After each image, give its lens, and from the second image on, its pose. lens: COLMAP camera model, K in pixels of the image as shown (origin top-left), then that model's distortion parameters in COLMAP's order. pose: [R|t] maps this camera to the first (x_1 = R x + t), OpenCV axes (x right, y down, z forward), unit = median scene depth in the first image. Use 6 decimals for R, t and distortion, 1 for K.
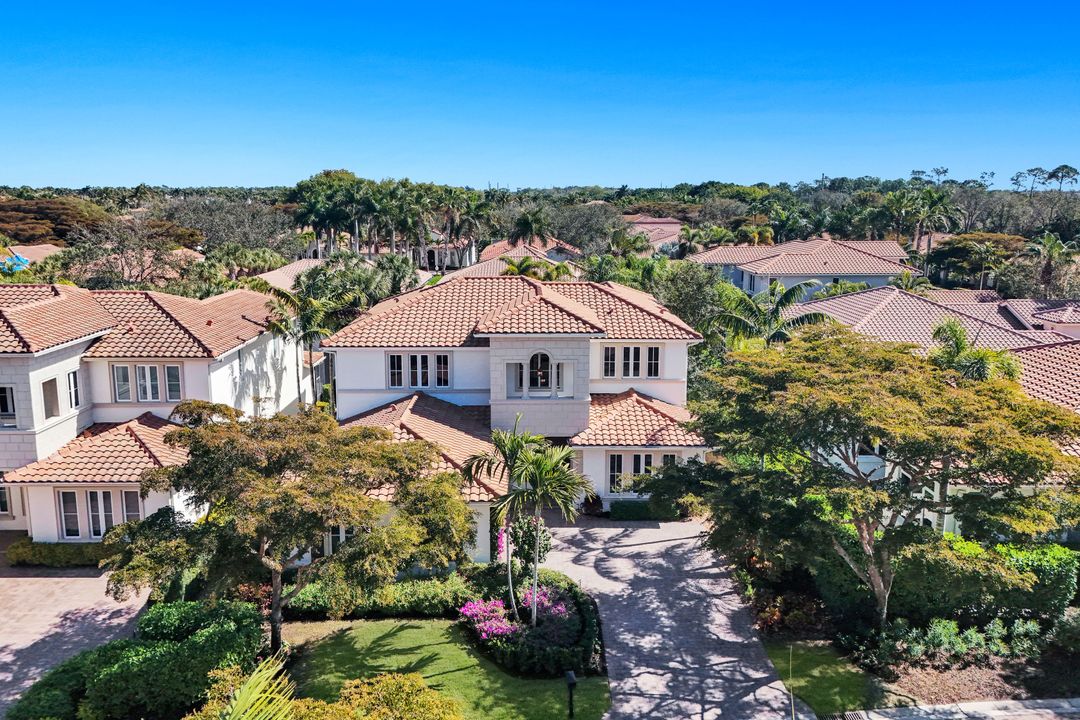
lens RADIAL K [[803.4, 0, 537.7], [0, 803.4, 337.7], [0, 0, 1]] dist [0.079761, -0.077125]
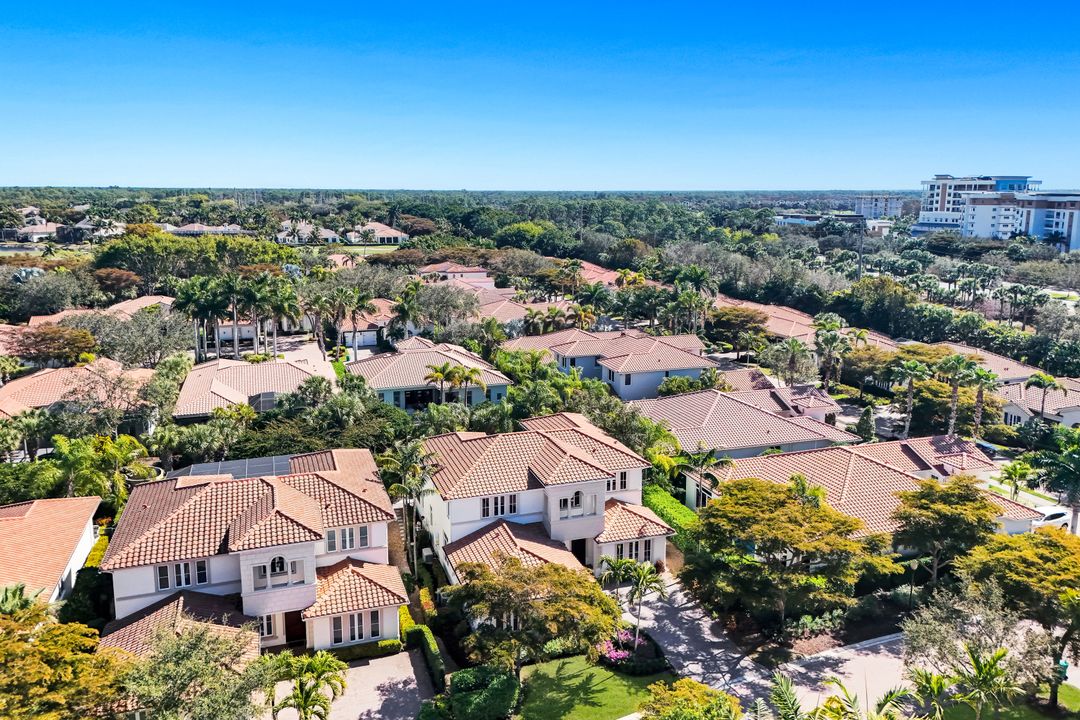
lens RADIAL K [[824.6, 0, 539.5], [0, 824.6, 330.9], [0, 0, 1]] dist [0.073273, -0.089950]
pose [[0.948626, -0.051869, 0.312120, -0.789301], [0.050740, 0.998643, 0.011744, -0.450330], [-0.312306, 0.004697, 0.949970, -0.848861]]
